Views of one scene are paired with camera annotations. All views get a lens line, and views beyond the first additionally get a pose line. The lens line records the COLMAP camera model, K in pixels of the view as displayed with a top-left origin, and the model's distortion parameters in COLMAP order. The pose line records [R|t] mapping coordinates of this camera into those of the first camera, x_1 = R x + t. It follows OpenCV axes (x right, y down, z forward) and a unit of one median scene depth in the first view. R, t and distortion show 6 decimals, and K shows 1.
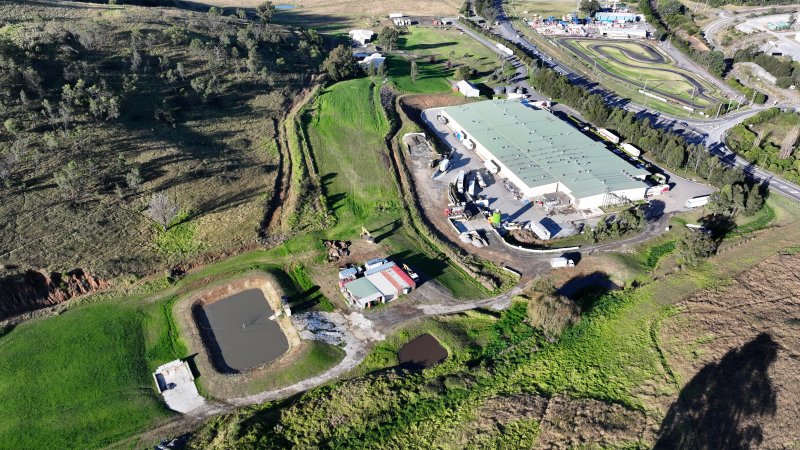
lens RADIAL K [[566.2, 0, 400.0], [0, 566.2, 225.0], [0, 0, 1]] dist [0.008295, 0.002146]
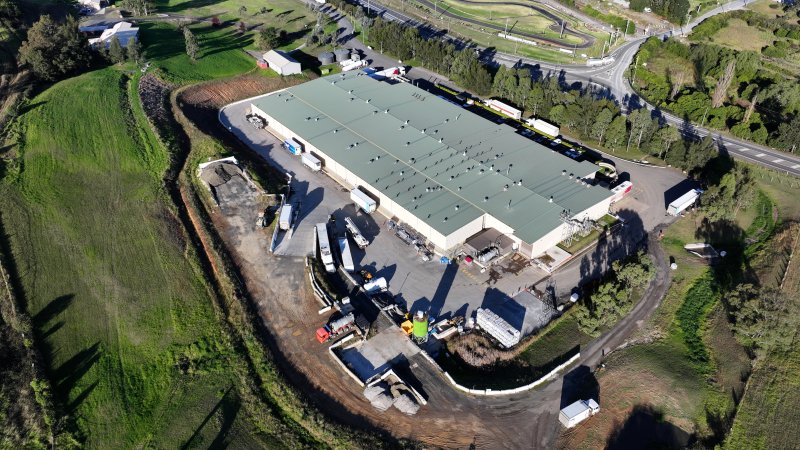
lens RADIAL K [[566.2, 0, 400.0], [0, 566.2, 225.0], [0, 0, 1]] dist [0.008295, 0.002146]
pose [[0.930692, -0.216046, 0.295188, 0.014476], [0.190811, 0.975200, 0.112140, -0.124331], [-0.312095, -0.048043, 0.948835, 0.384274]]
